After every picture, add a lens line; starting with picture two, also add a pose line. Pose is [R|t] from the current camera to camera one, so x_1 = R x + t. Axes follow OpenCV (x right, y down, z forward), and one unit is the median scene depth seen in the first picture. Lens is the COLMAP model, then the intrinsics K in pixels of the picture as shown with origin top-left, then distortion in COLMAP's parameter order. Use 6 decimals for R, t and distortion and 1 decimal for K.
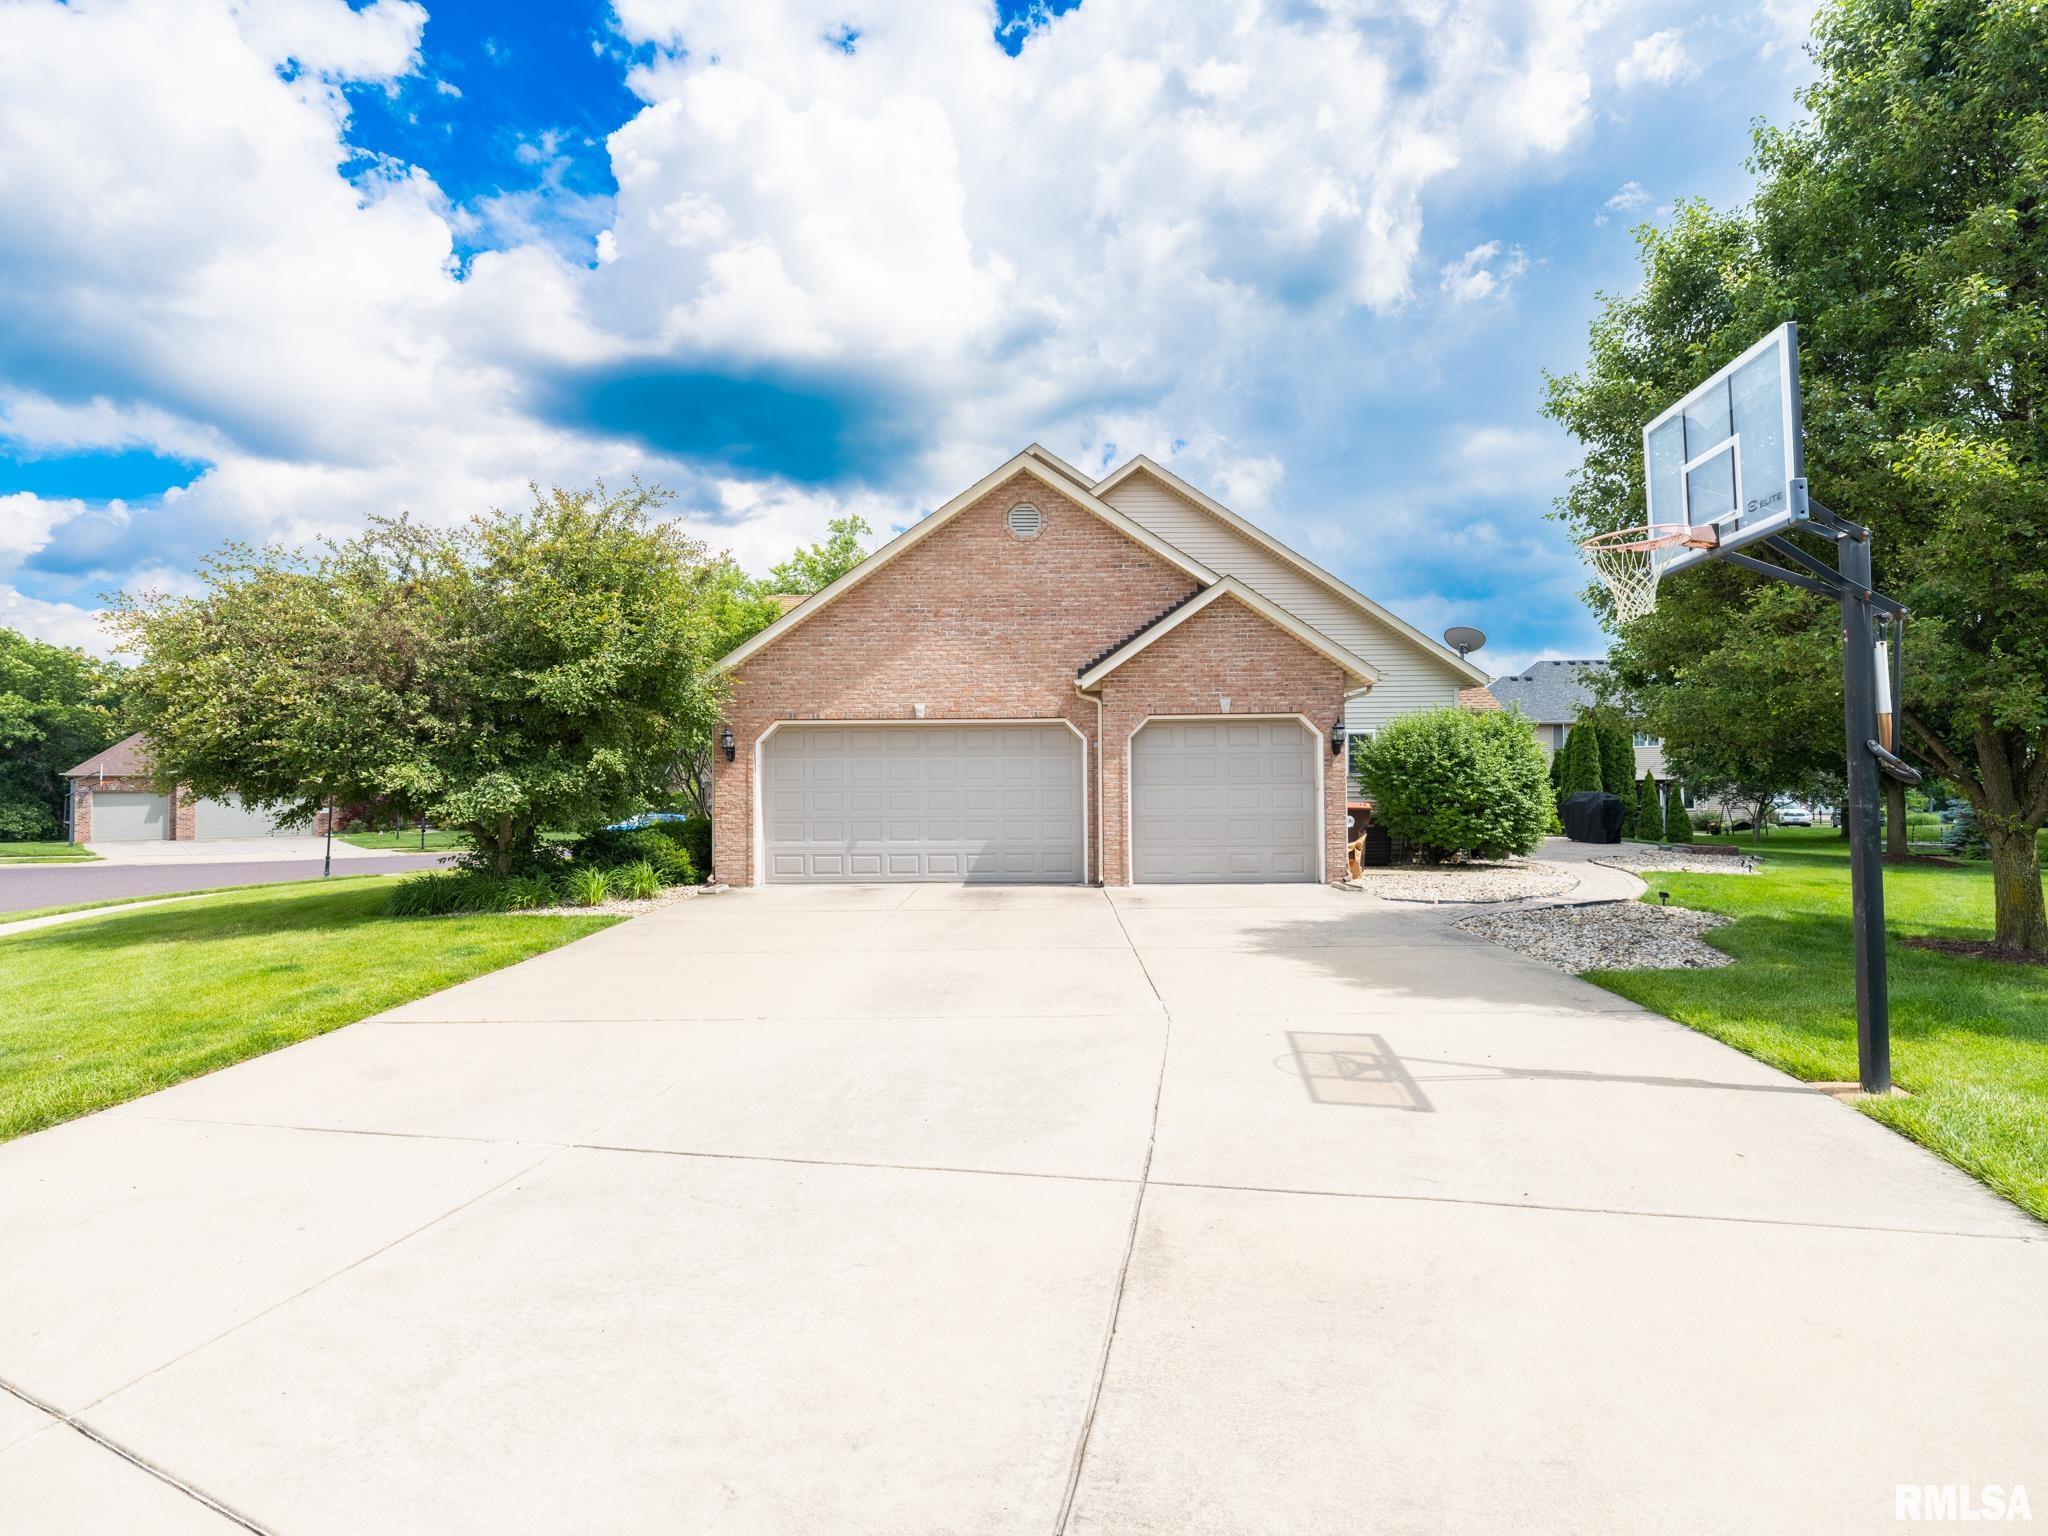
lens RADIAL K [[945.7, 0, 1024.0], [0, 945.7, 765.0], [0, 0, 1]] dist [-0.002397, 0.001232]
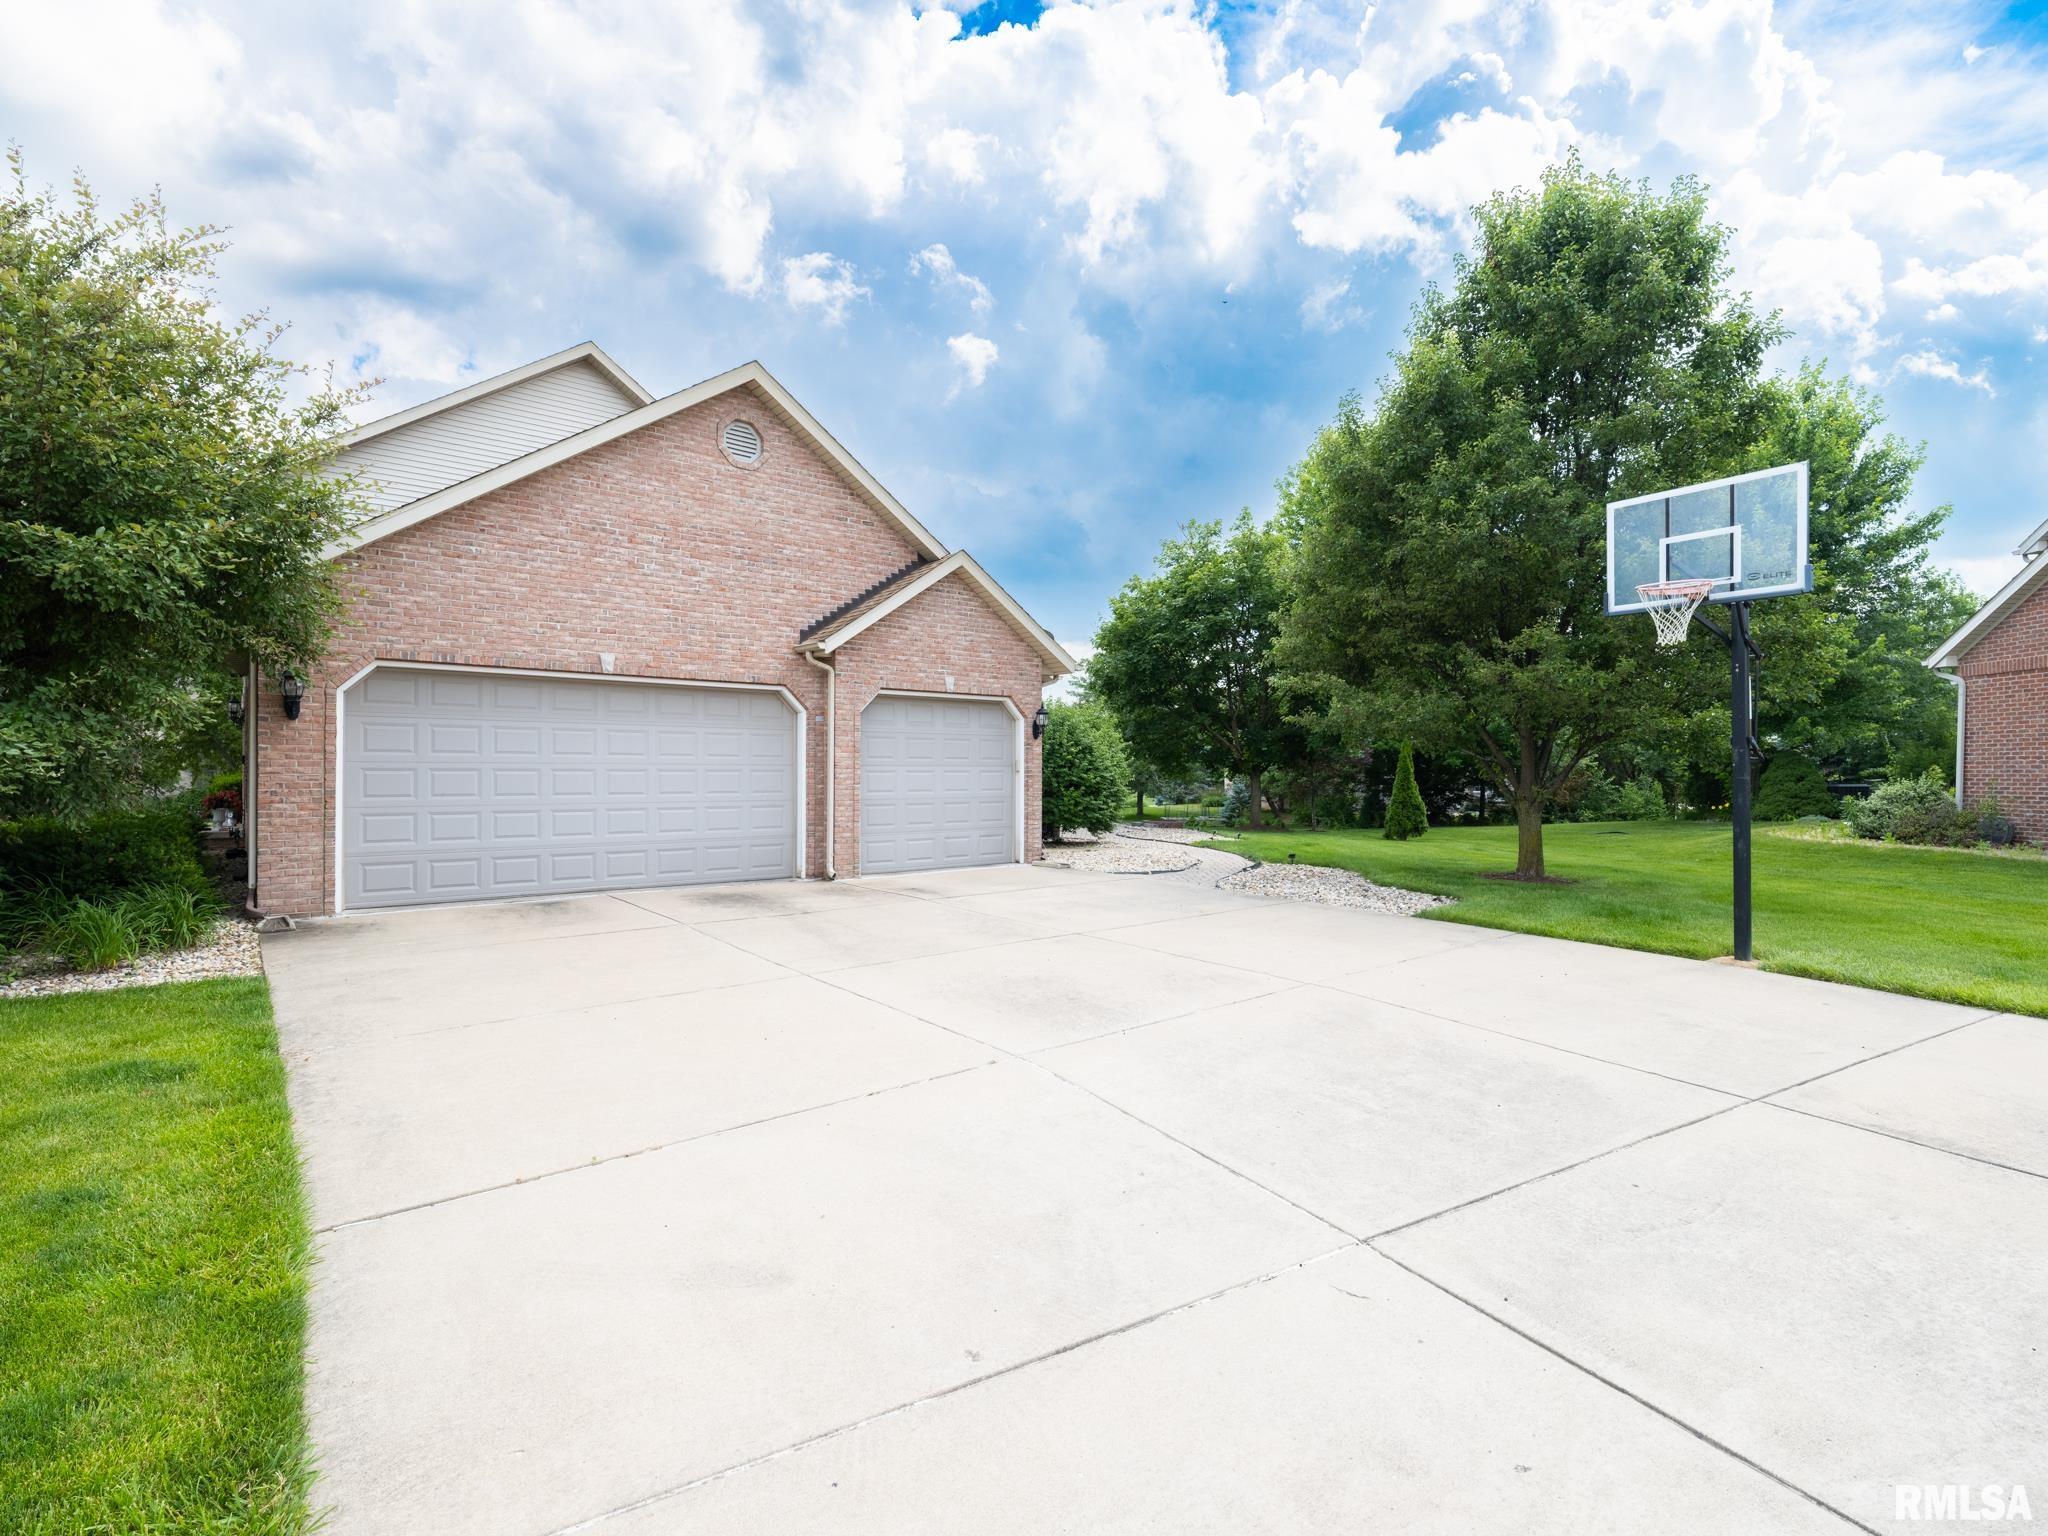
lens RADIAL K [[977.9, 0, 1024.0], [0, 977.9, 768.0], [0, 0, 1]] dist [-0.001585, -0.000354]
pose [[0.757921, 0.013574, 0.652205, -0.367549], [-0.025239, 0.999645, 0.008524, 0.011627], [-0.651857, -0.022922, 0.757995, 0.186258]]
